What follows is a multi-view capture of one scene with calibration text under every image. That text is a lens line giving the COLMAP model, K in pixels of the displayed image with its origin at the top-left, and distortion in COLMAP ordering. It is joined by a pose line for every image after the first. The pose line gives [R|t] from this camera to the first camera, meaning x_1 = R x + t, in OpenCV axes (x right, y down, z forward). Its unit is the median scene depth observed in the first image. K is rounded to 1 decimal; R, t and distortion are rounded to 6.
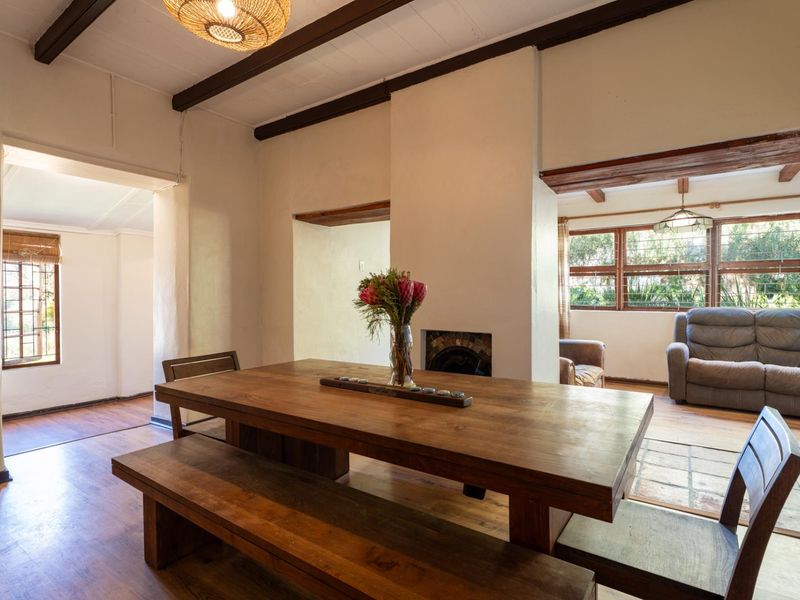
lens RADIAL K [[403.2, 0, 397.6], [0, 403.2, 300.9], [0, 0, 1]] dist [0.005753, 0.000229]
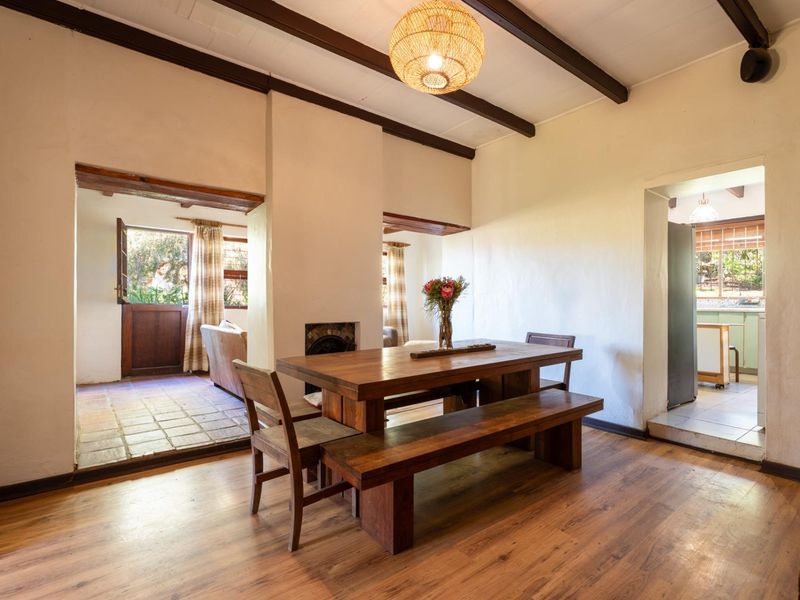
lens RADIAL K [[396.7, 0, 405.1], [0, 396.7, 300.9], [0, 0, 1]] dist [0.000920, -0.000365]
pose [[0.316806, 0.003215, 0.948485, -0.900796], [0.005809, 0.999969, -0.005329, 0.016921], [-0.948473, 0.007198, 0.316777, 0.404690]]
